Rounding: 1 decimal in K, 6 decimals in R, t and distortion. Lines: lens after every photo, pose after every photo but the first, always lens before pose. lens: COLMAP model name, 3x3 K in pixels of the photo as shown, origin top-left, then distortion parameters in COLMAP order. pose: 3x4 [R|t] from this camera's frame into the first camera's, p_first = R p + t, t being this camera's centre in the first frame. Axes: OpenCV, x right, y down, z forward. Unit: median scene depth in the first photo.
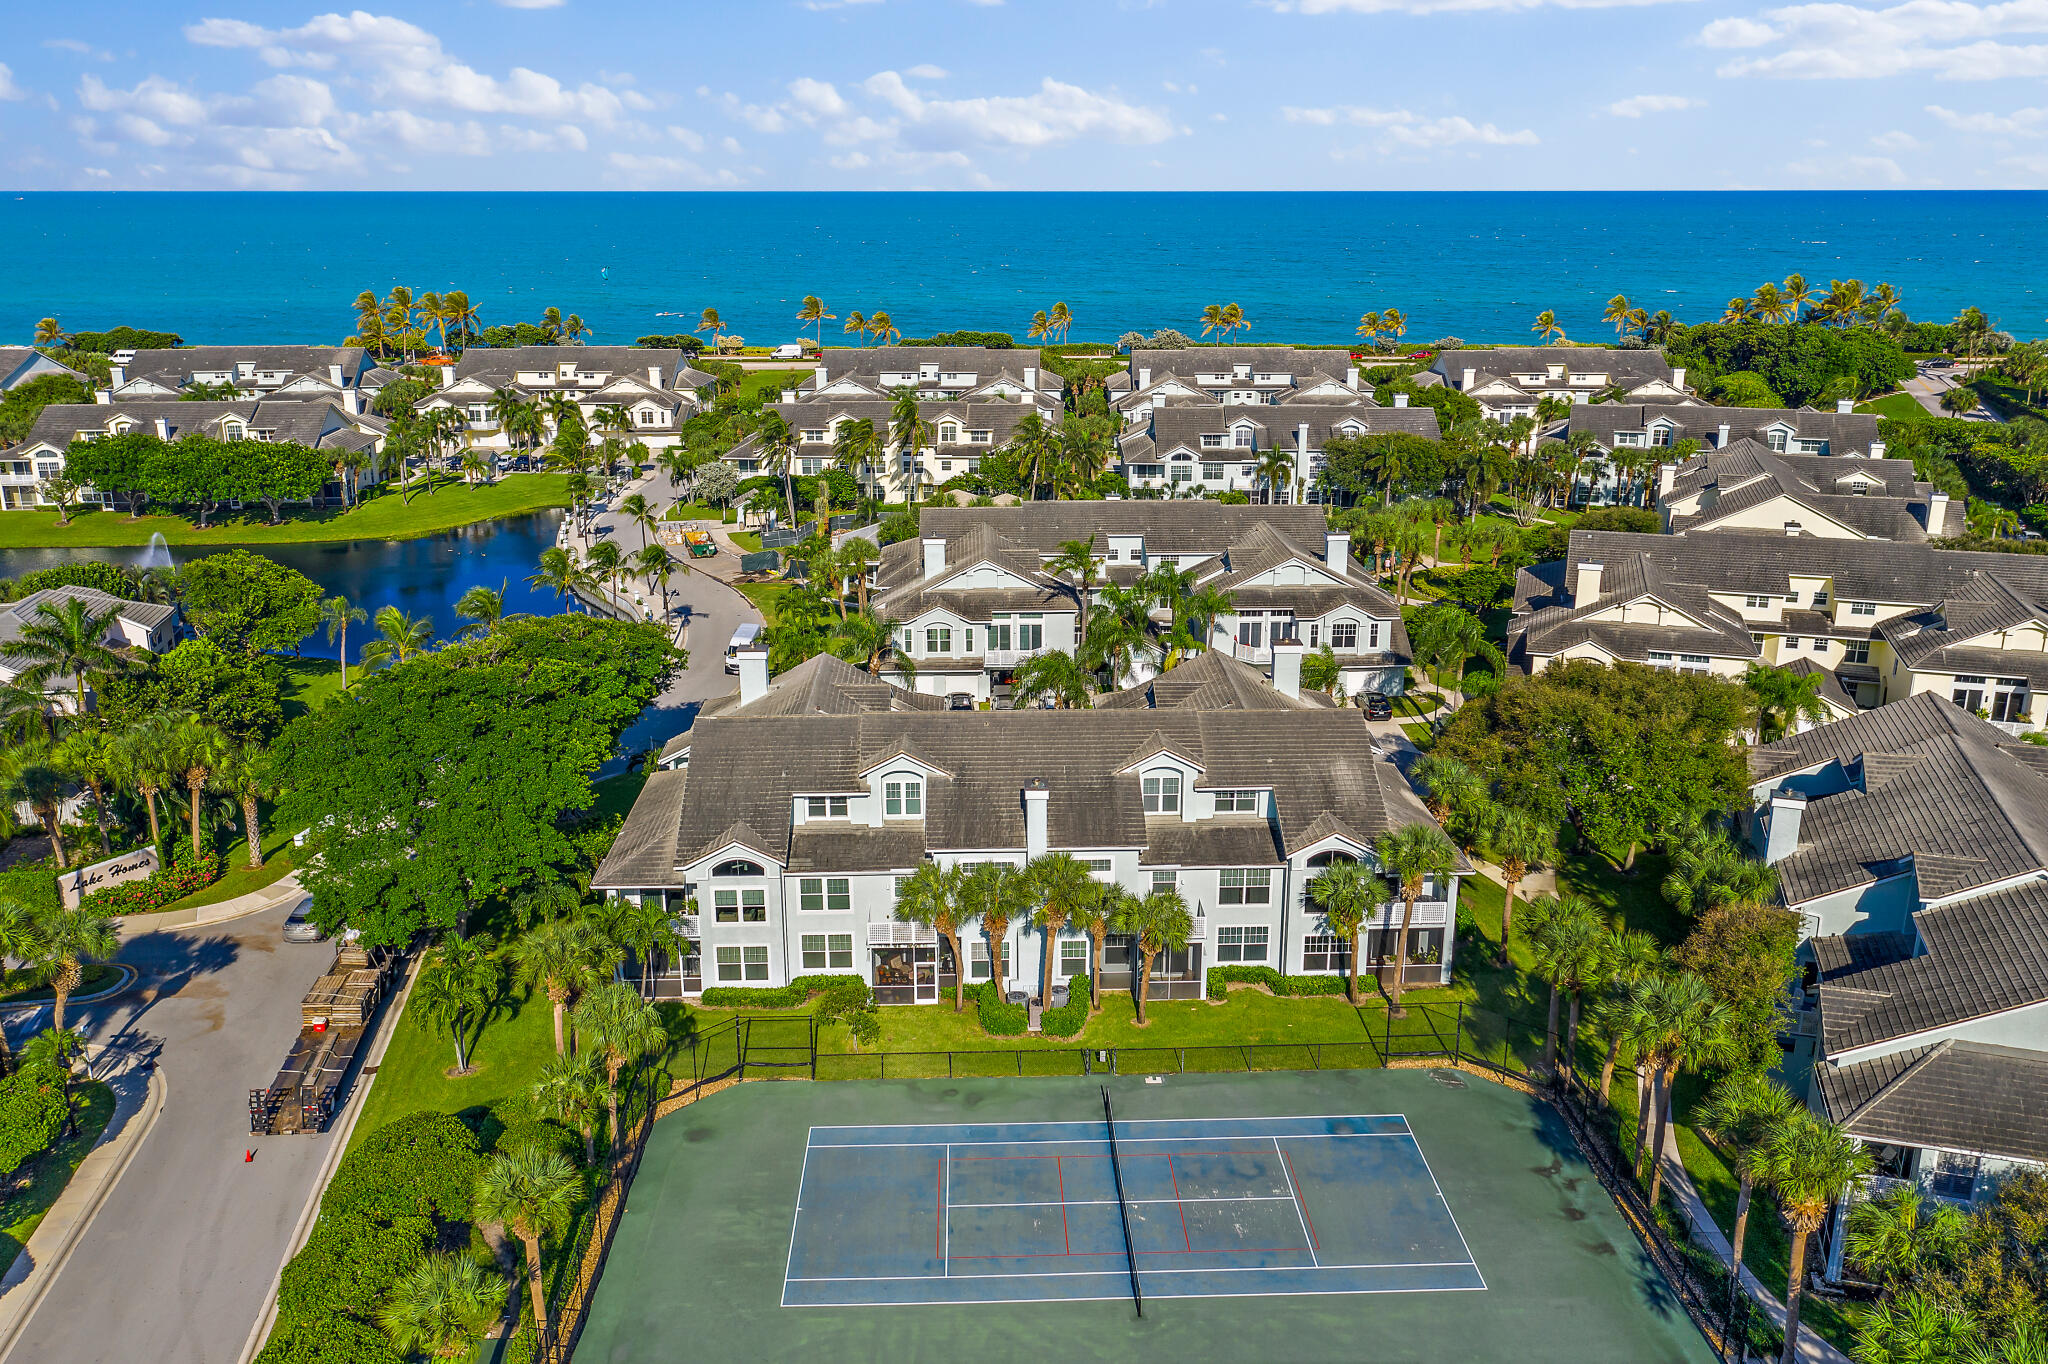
lens RADIAL K [[1625.4, 0, 1028.1], [0, 1625.4, 634.0], [0, 0, 1]] dist [-0.005335, 0.012402]
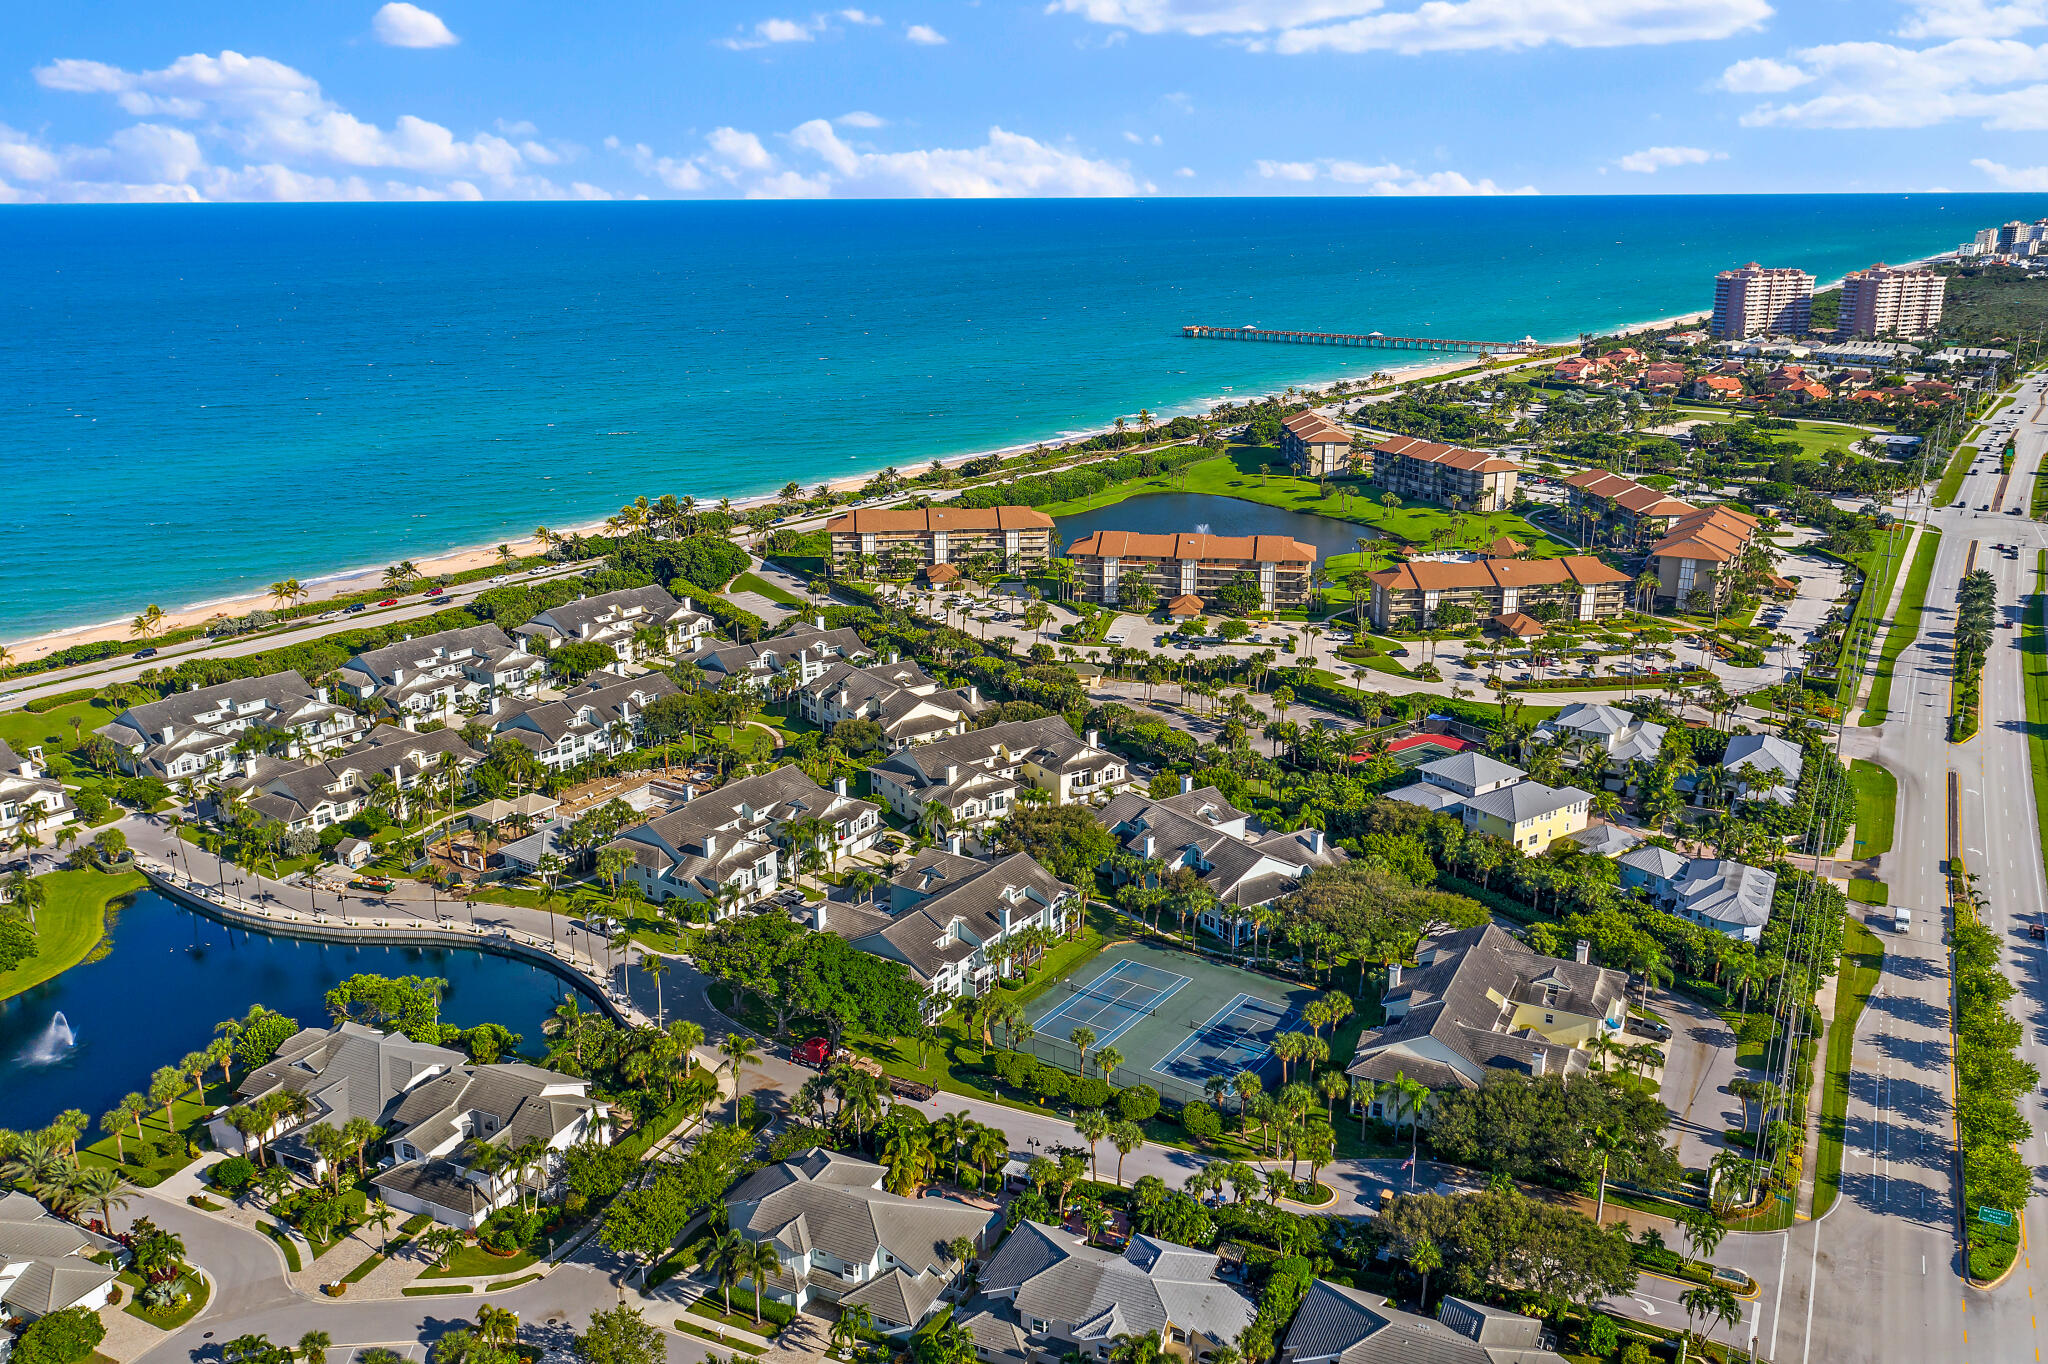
lens RADIAL K [[1616.7, 0, 1024.0], [0, 1616.7, 682.0], [0, 0, 1]] dist [-0.001223, 0.002872]
pose [[0.599615, -0.228996, 0.766826, -1.477842], [0.211888, 0.969419, 0.123811, -0.460282], [-0.771729, 0.088242, 0.629800, -0.651069]]
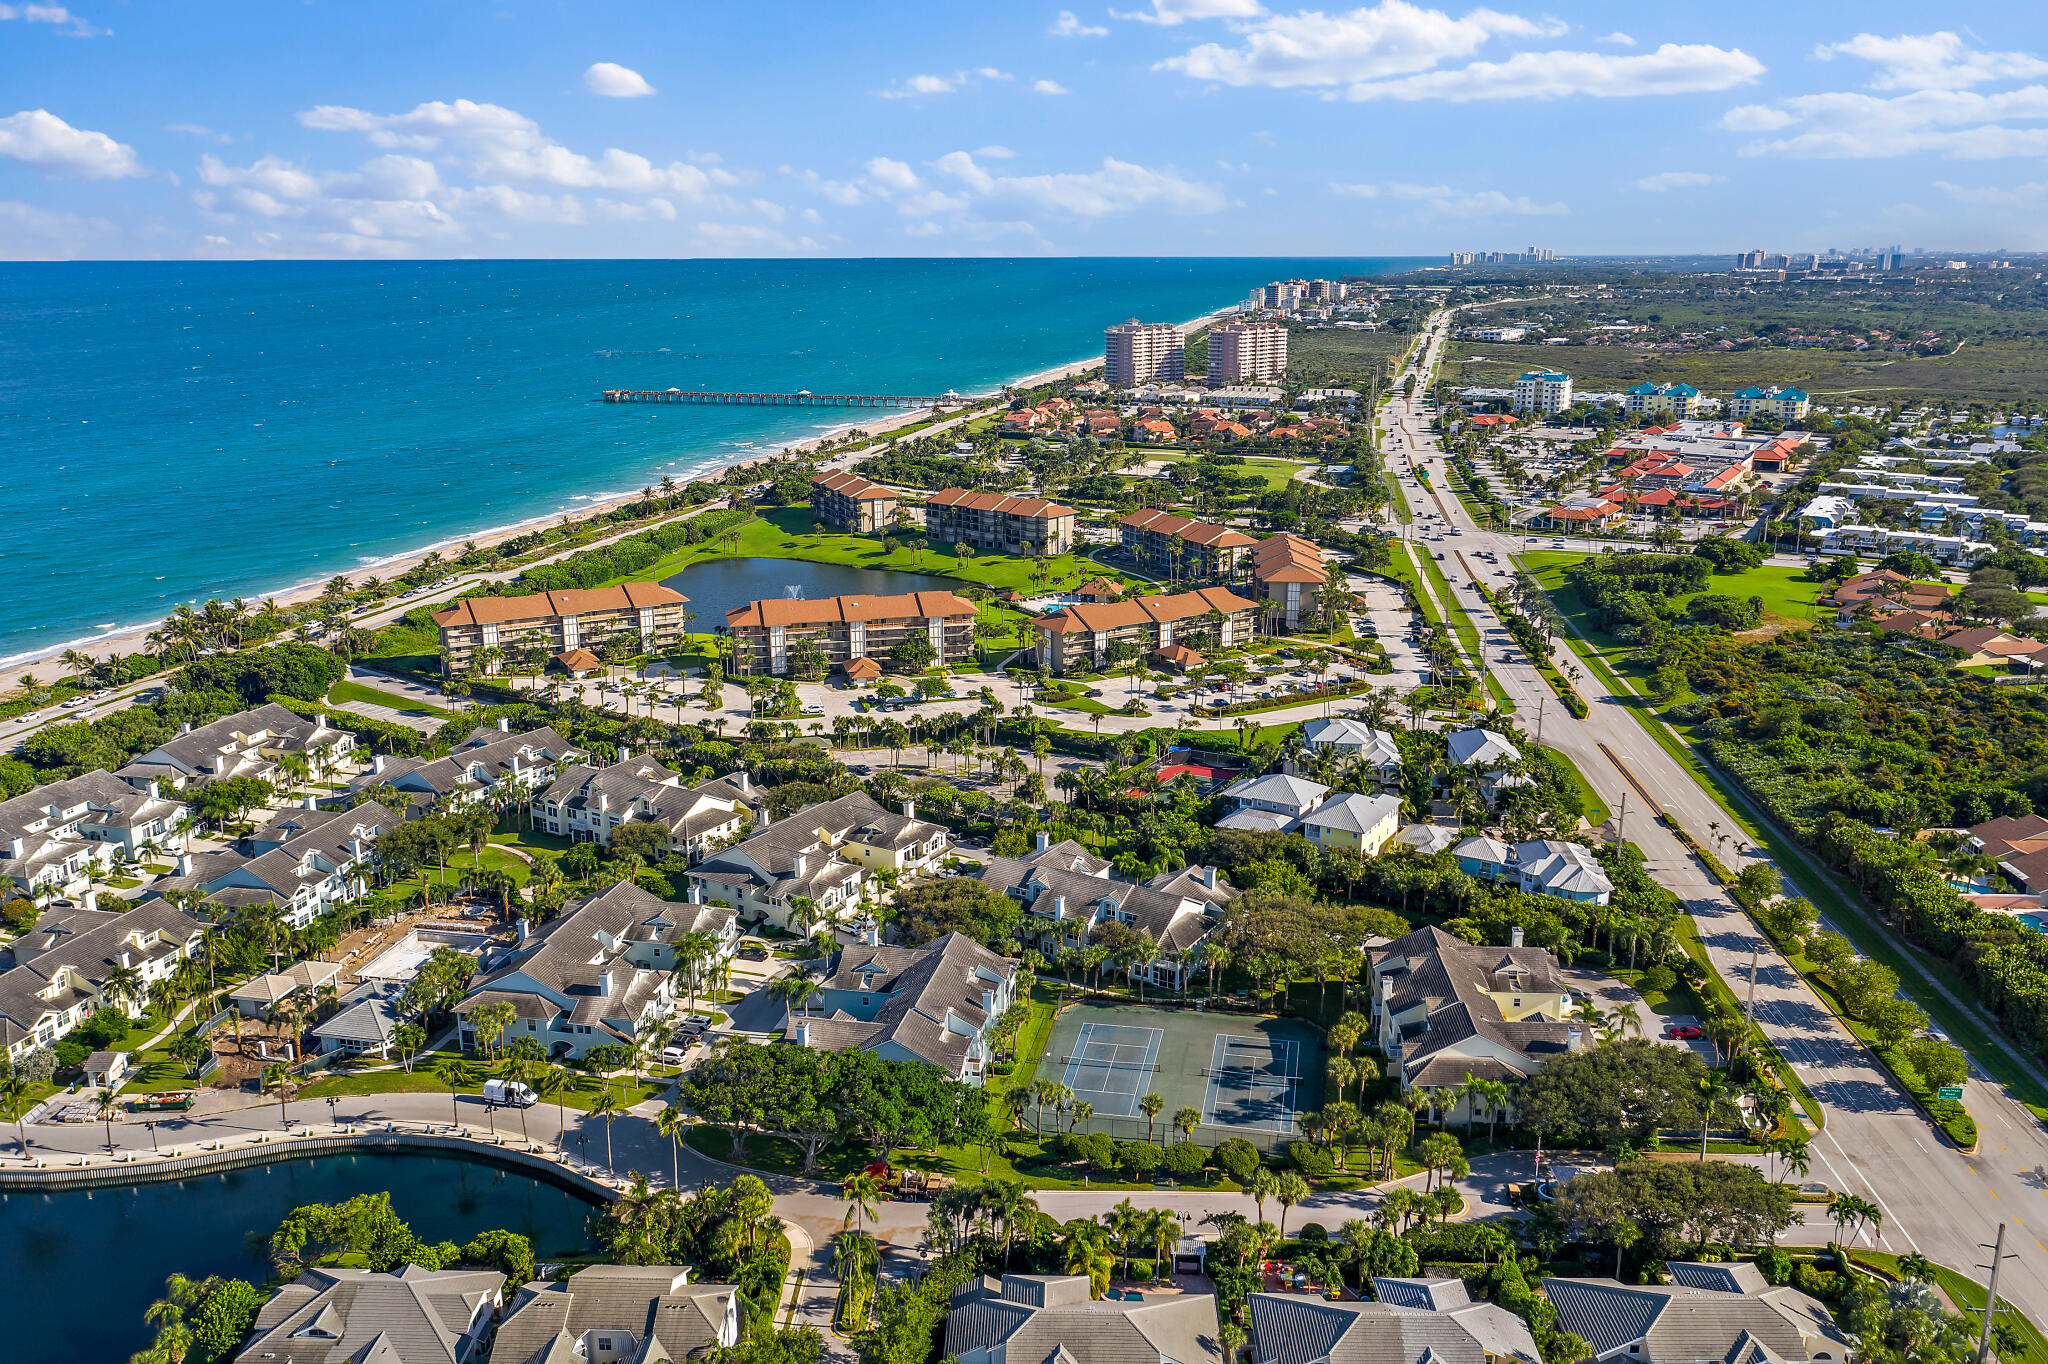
lens RADIAL K [[1616.7, 0, 1024.0], [0, 1616.7, 682.0], [0, 0, 1]] dist [-0.001223, 0.002872]
pose [[0.232698, -0.244204, 0.941390, -1.732422], [0.256571, 0.949085, 0.182780, -0.636751], [-0.938096, 0.199001, 0.283506, 0.006689]]
